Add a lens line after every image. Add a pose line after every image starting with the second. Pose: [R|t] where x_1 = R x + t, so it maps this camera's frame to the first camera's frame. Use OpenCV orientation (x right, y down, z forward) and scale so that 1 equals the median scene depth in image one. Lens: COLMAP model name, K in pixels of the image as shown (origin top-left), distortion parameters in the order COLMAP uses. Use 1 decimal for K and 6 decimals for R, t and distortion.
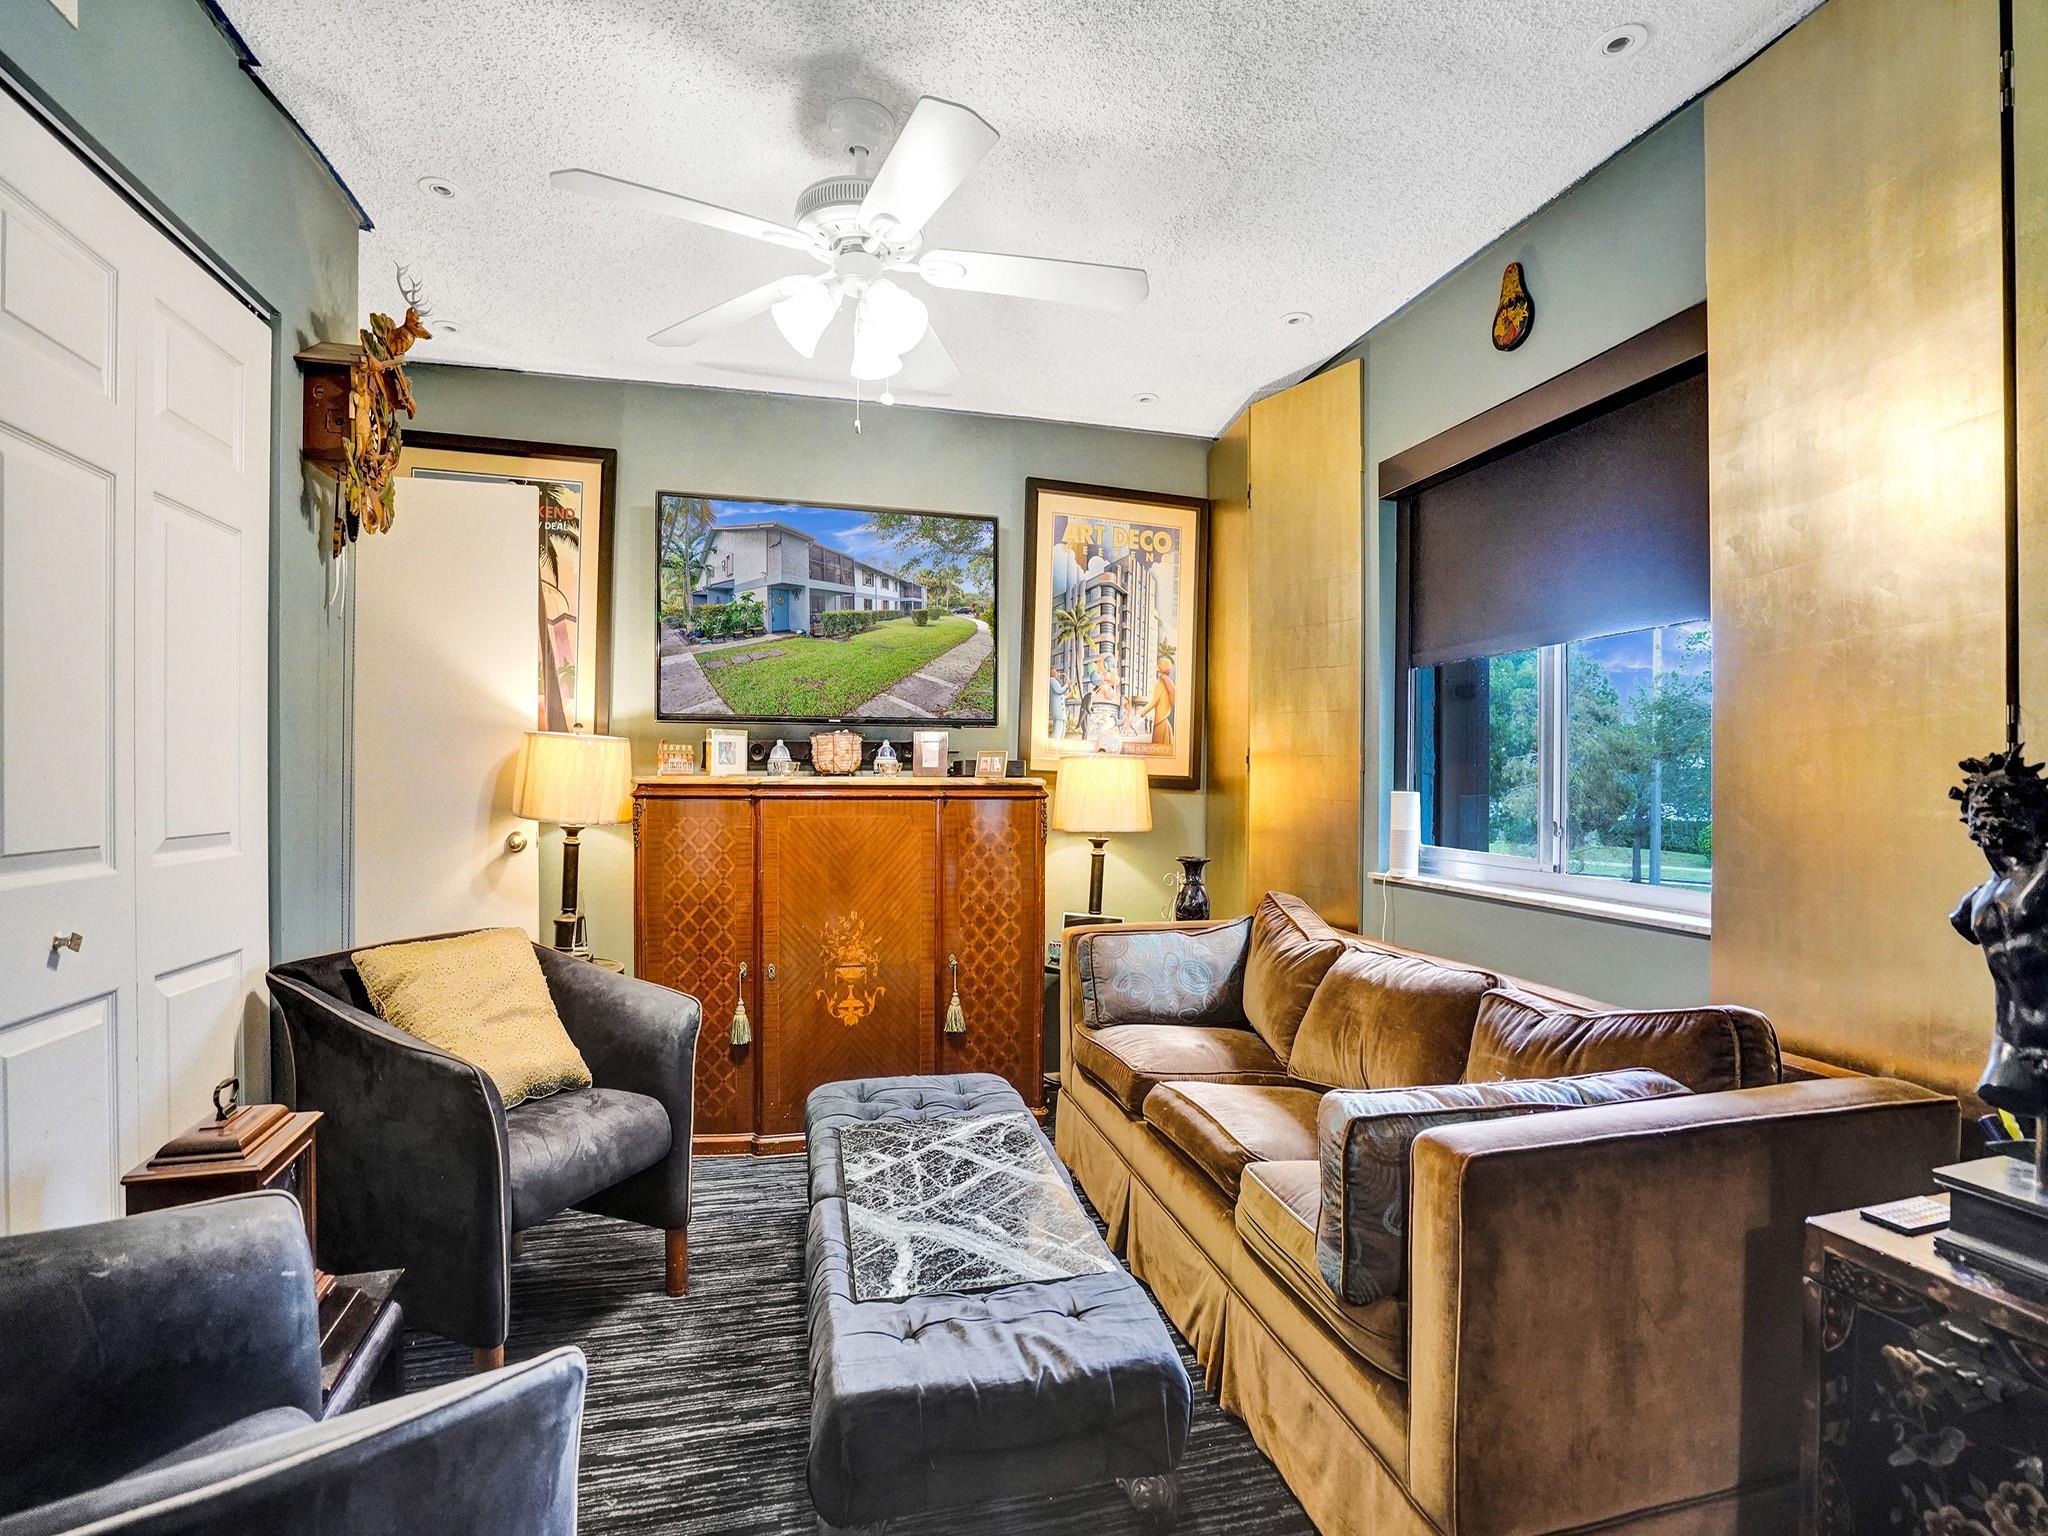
lens RADIAL K [[982.1, 0, 991.6], [0, 982.1, 772.4], [0, 0, 1]] dist [-0.044528, 0.015594]
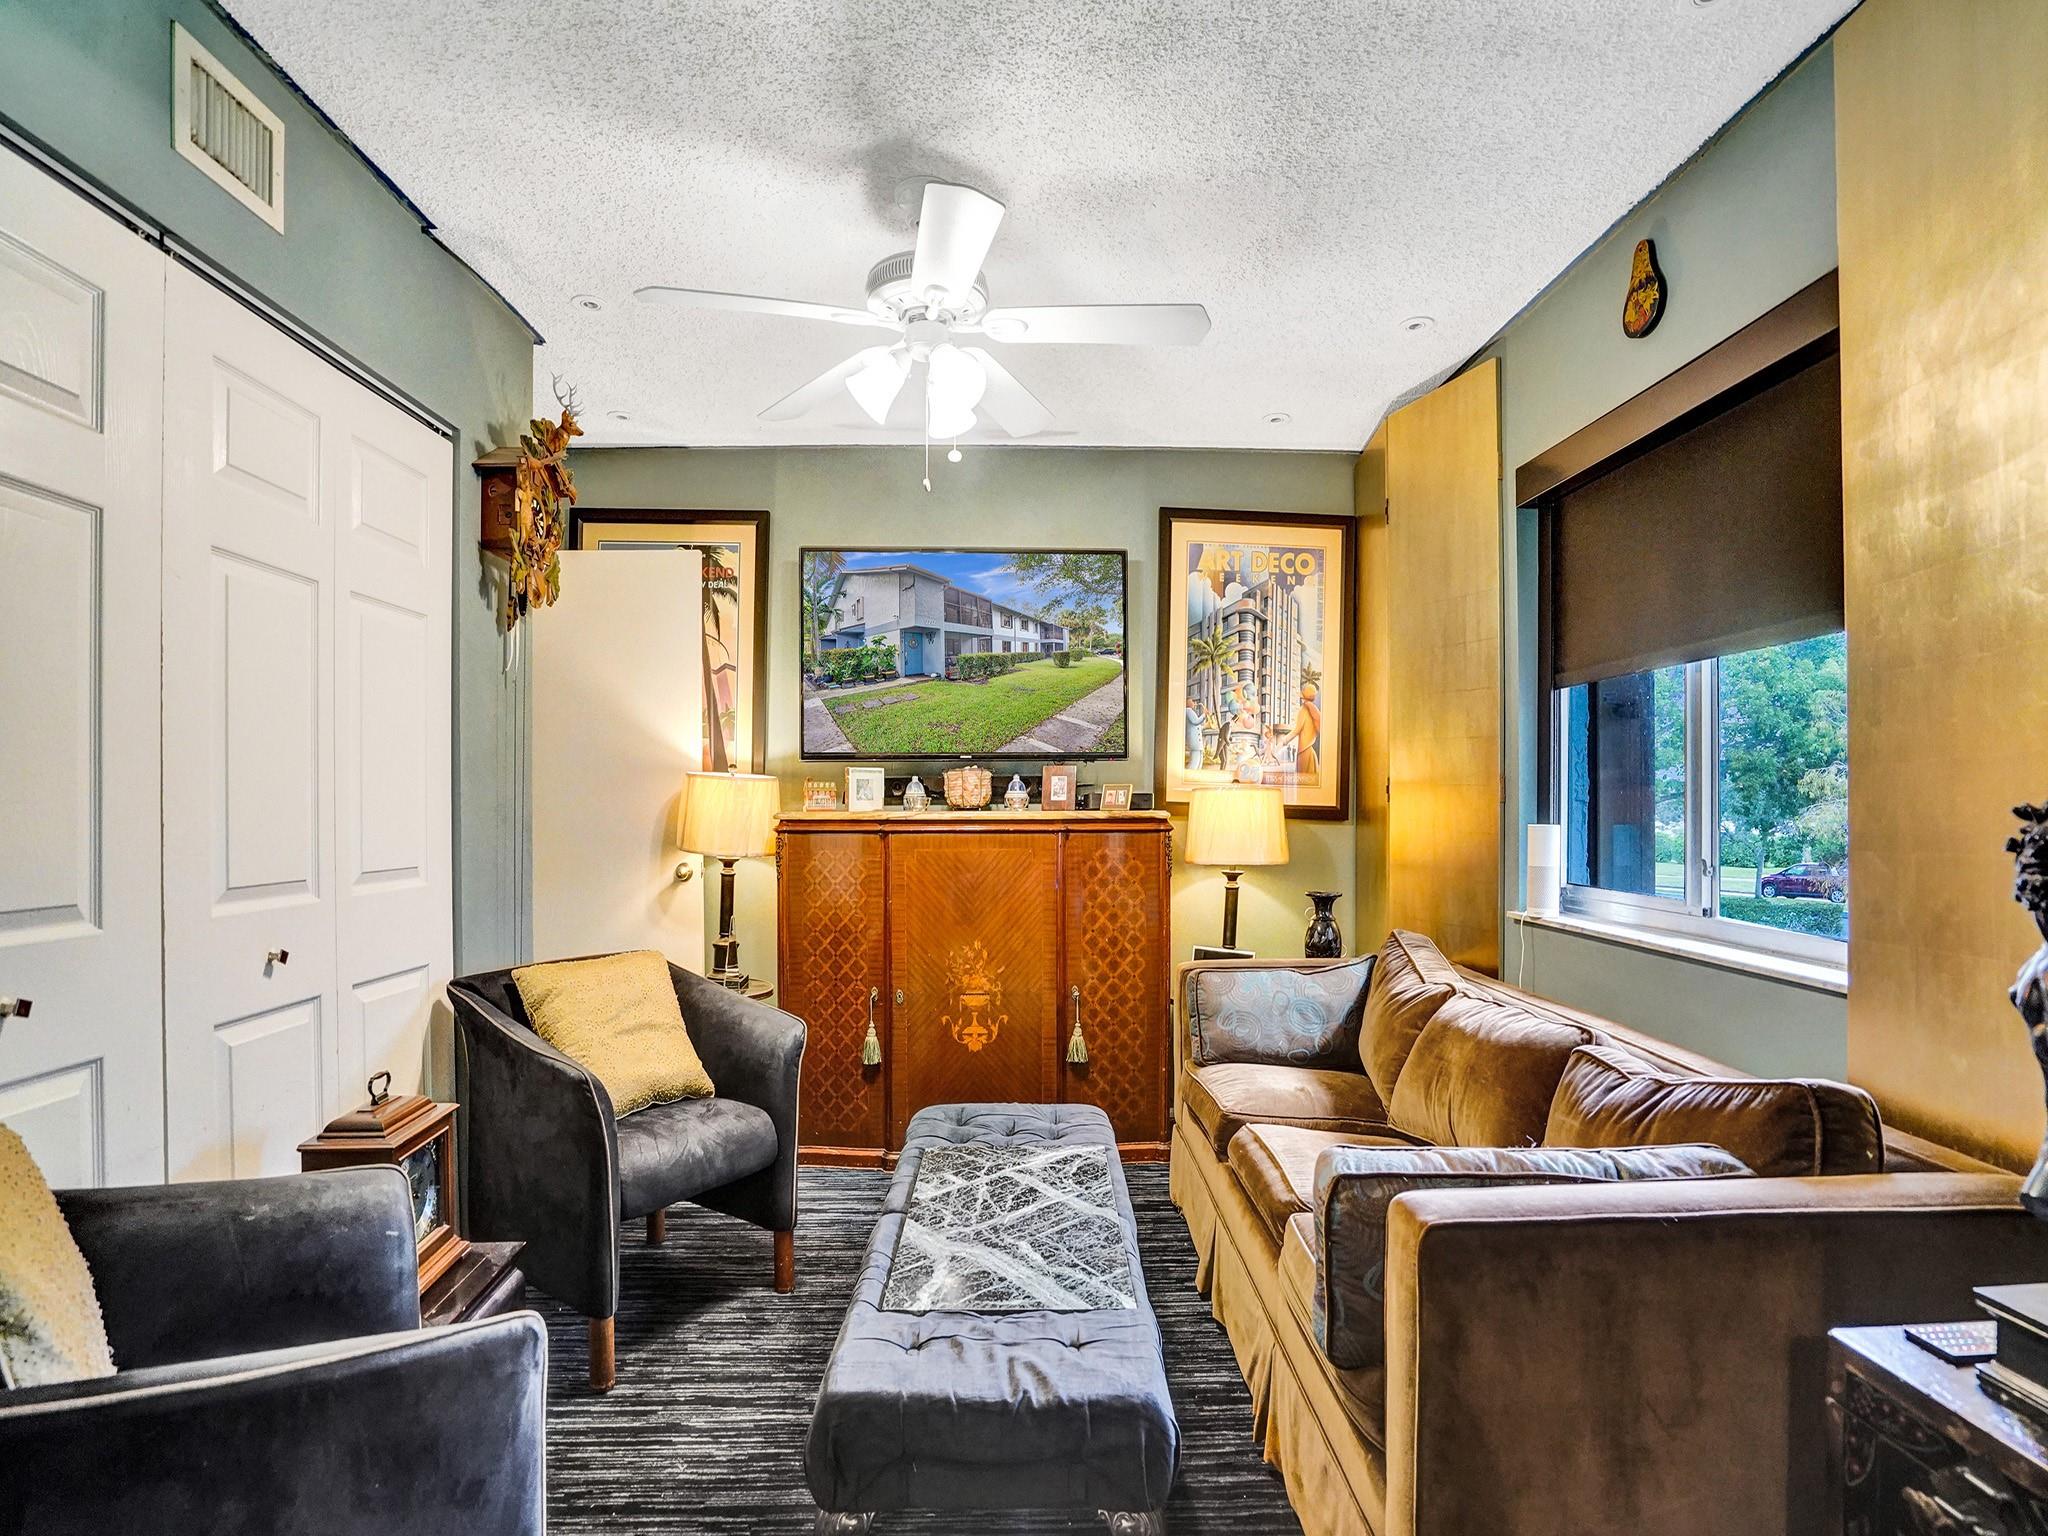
lens RADIAL K [[982.1, 0, 986.8], [0, 982.1, 793.3], [0, 0, 1]] dist [-0.044528, 0.015594]
pose [[0.973227, -0.011308, -0.229568, 0.172475], [0.010434, 0.999933, -0.005023, -0.015574], [0.229609, 0.002493, 0.973280, -0.015687]]
